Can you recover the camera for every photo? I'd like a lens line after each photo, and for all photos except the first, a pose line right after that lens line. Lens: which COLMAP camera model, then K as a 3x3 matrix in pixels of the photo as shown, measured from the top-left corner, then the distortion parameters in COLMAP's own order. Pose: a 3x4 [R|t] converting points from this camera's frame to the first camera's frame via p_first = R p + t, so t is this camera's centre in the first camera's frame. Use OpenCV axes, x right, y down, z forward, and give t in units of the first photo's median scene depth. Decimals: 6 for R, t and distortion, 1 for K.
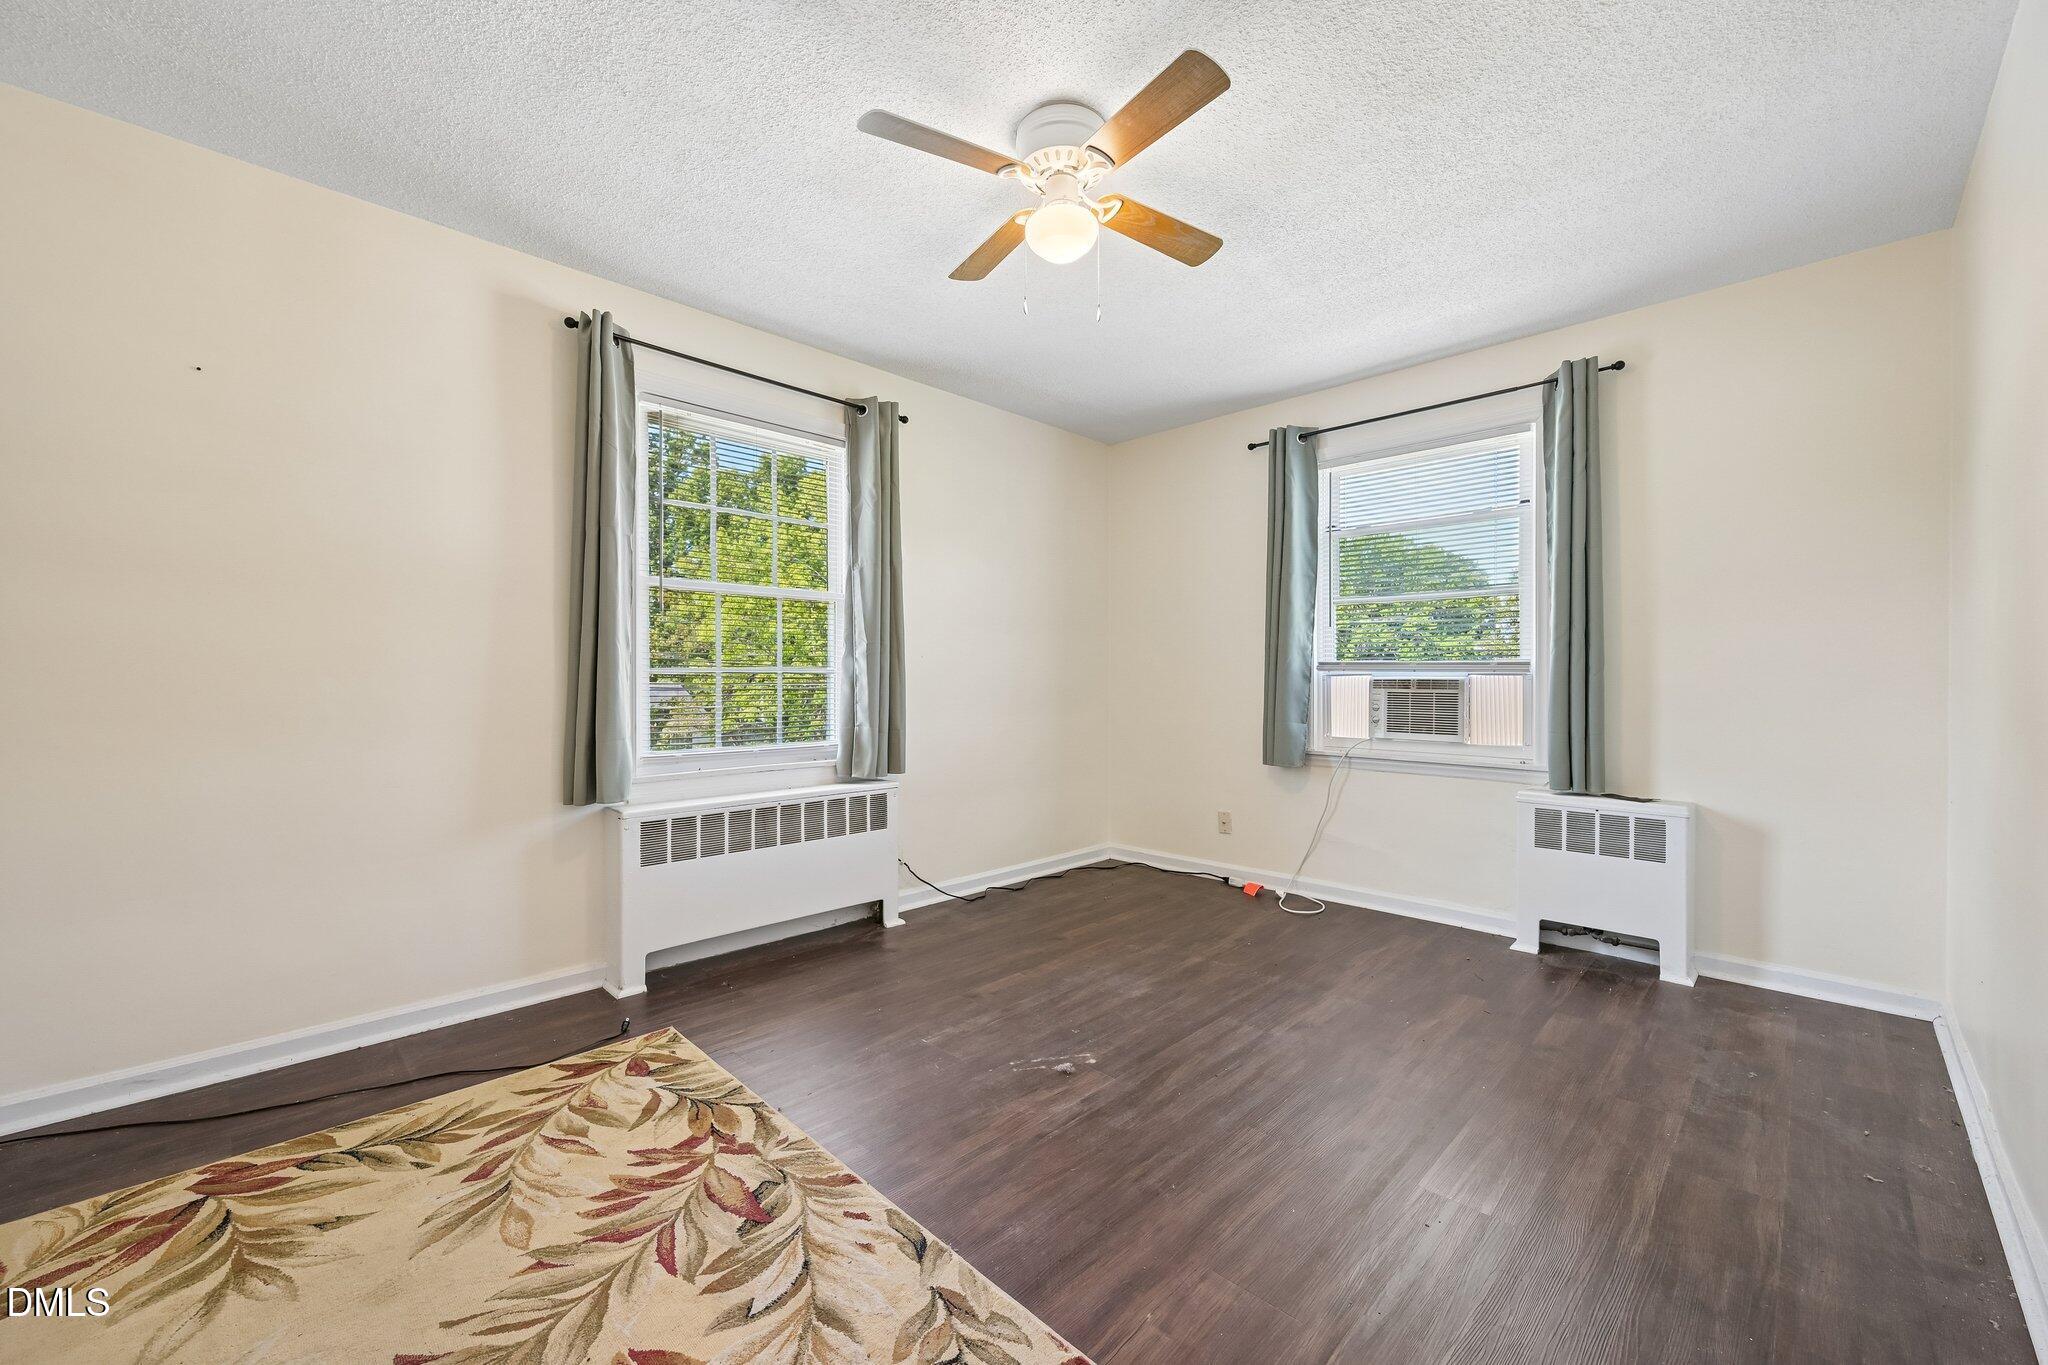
lens RADIAL K [[798.6, 0, 1022.8], [0, 798.6, 695.5], [0, 0, 1]] dist [0.000339, 0.000216]
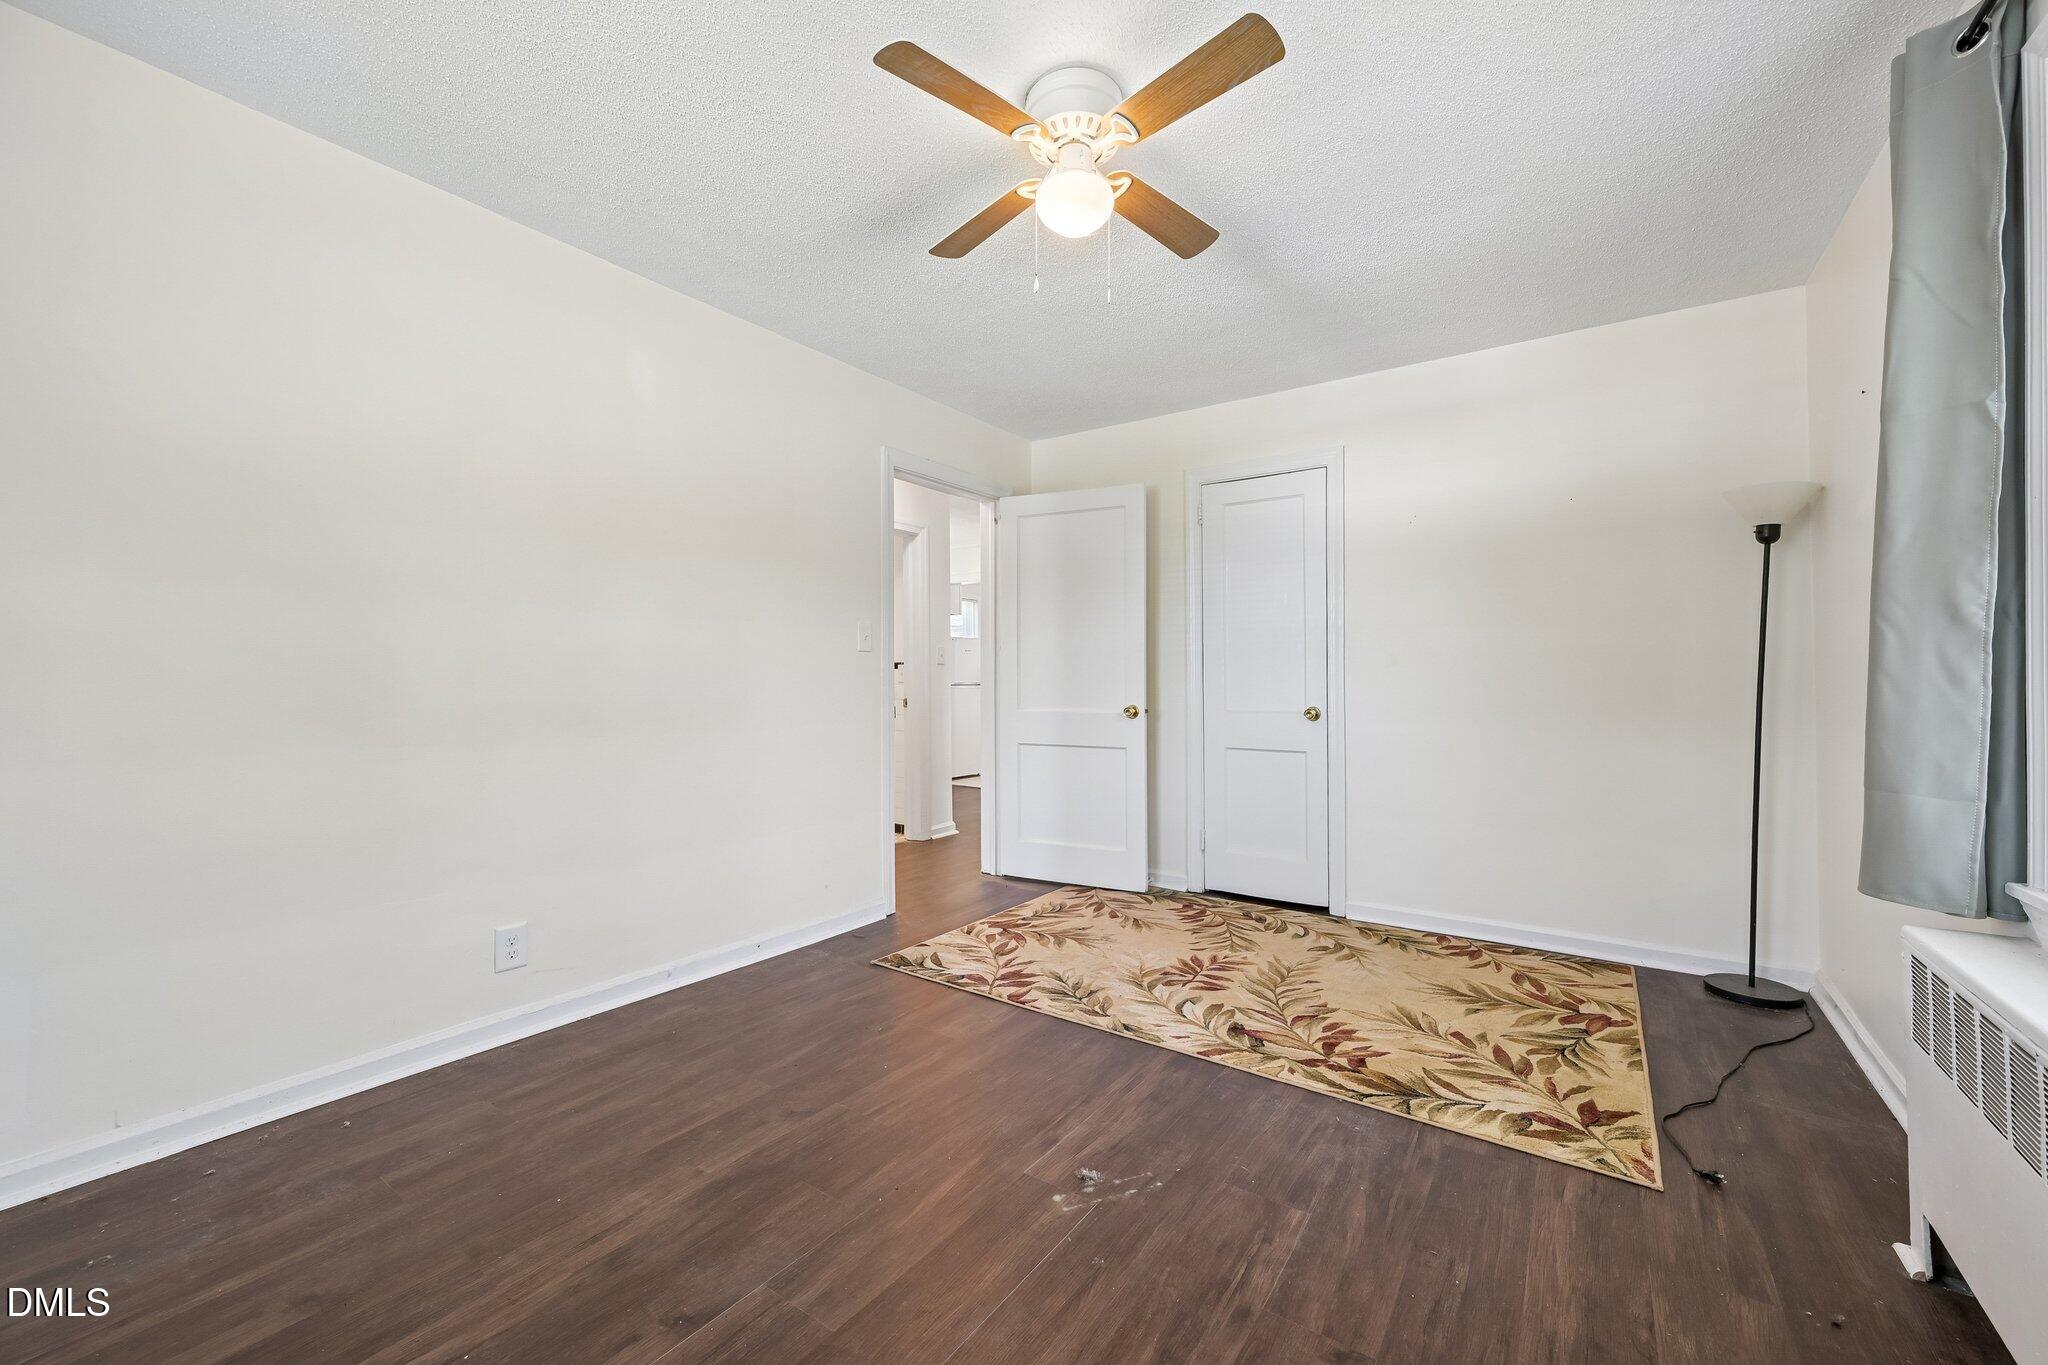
lens RADIAL K [[800.4, 0, 1024.0], [0, 800.4, 682.5], [0, 0, 1]] dist [0.002679, 0.000539]
pose [[-0.985548, -0.005727, -0.169300, 0.197088], [-0.008548, 0.999836, 0.015942, -0.026410], [0.169181, 0.017158, -0.985436, 1.377995]]
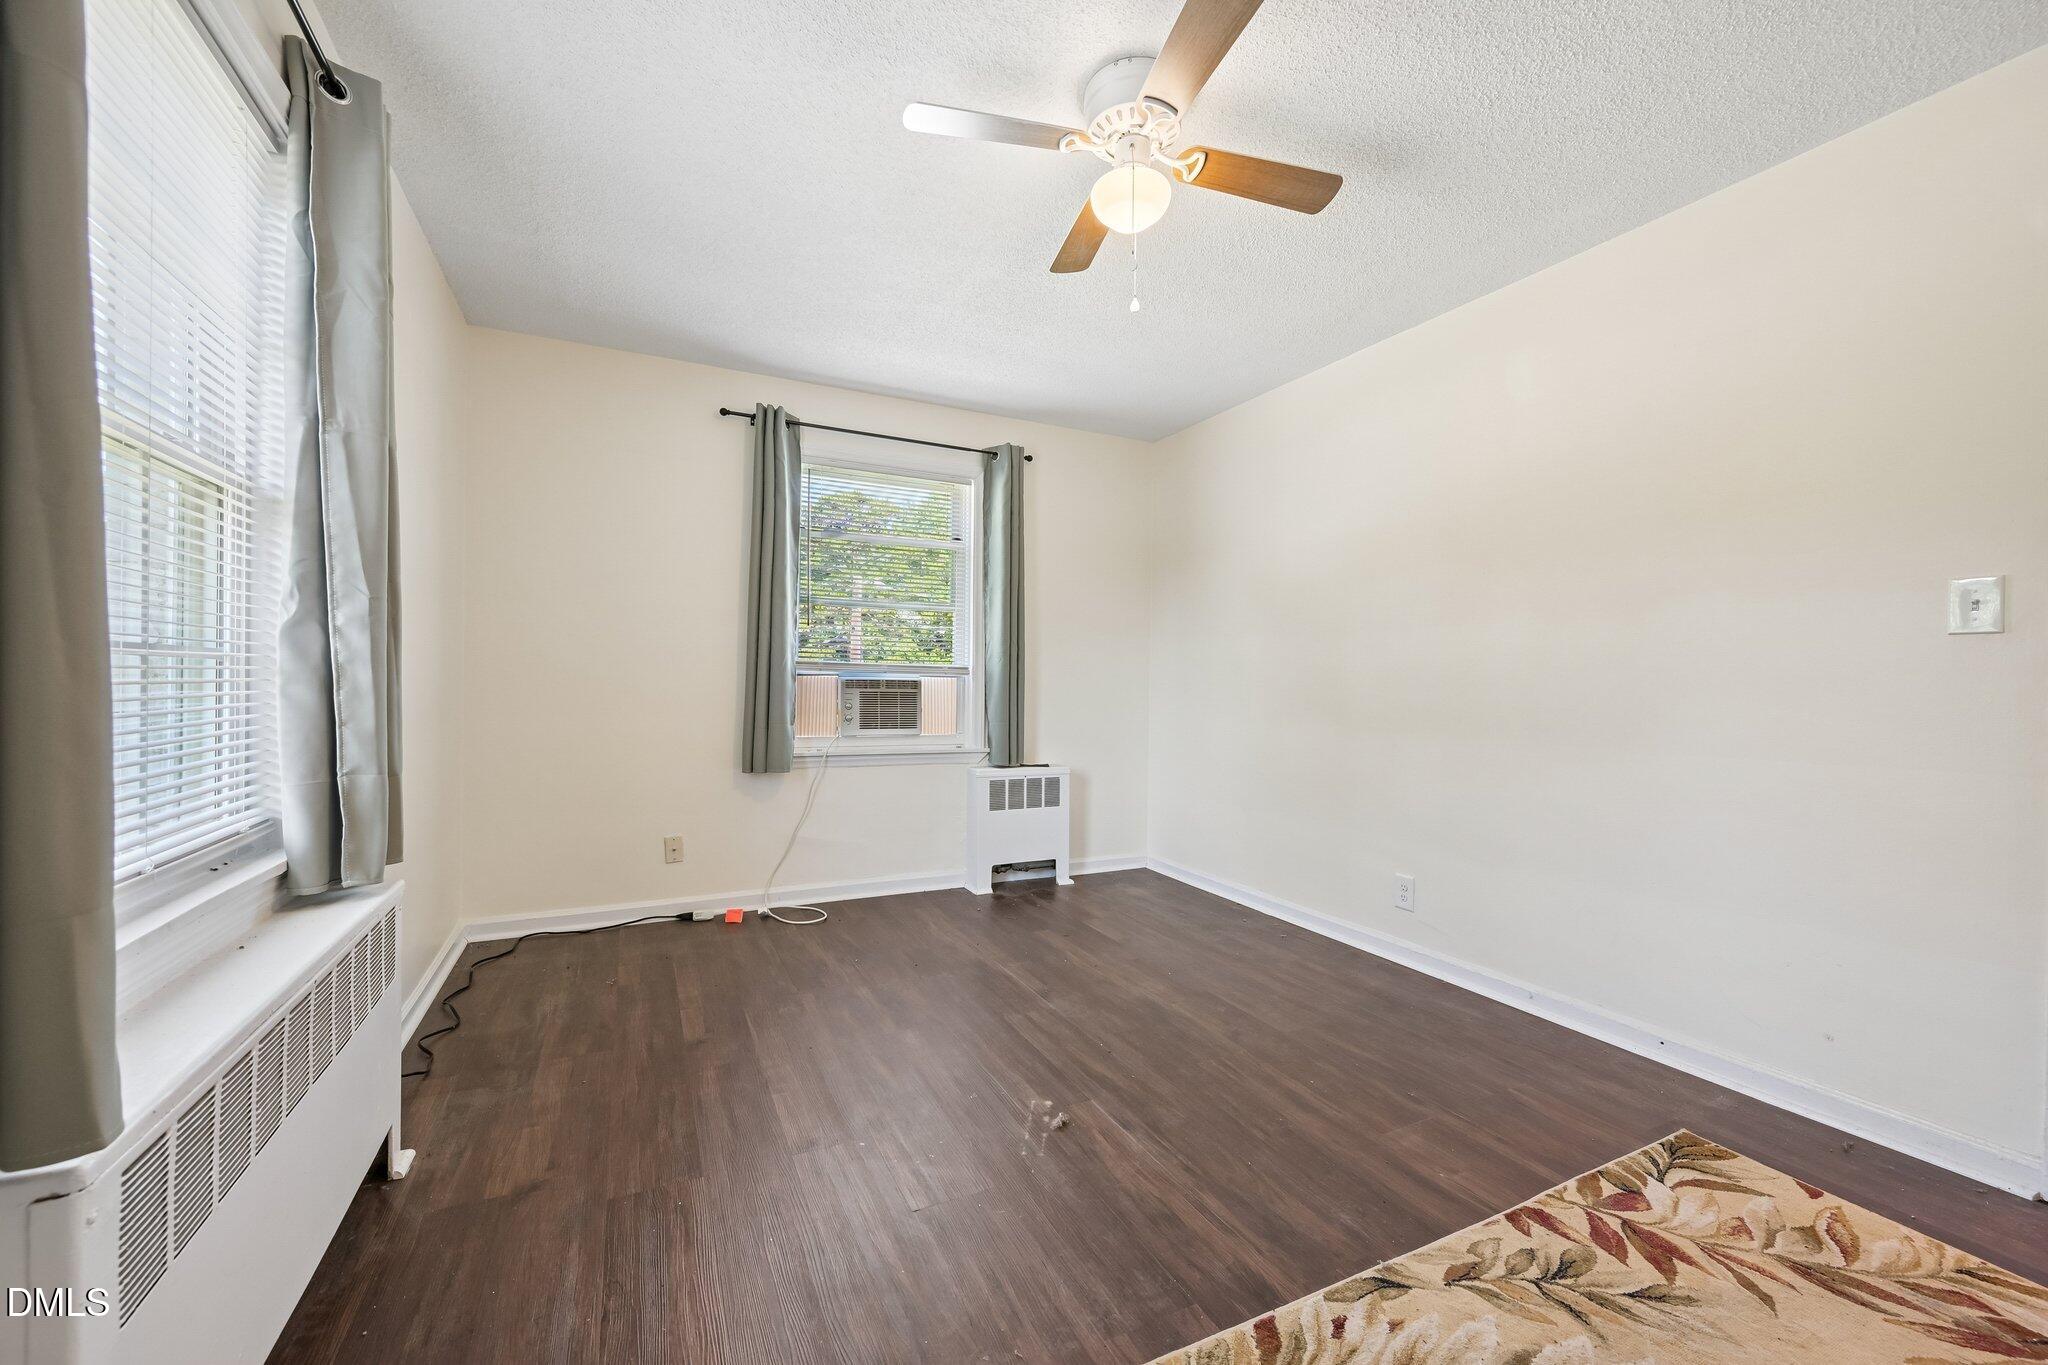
lens RADIAL K [[800.4, 0, 1024.0], [0, 800.4, 682.5], [0, 0, 1]] dist [0.002679, 0.000539]
pose [[0.325414, 0.002708, 0.945568, -0.629062], [0.005167, 0.999976, -0.004642, -0.012995], [-0.945558, 0.006396, 0.325392, 0.581868]]
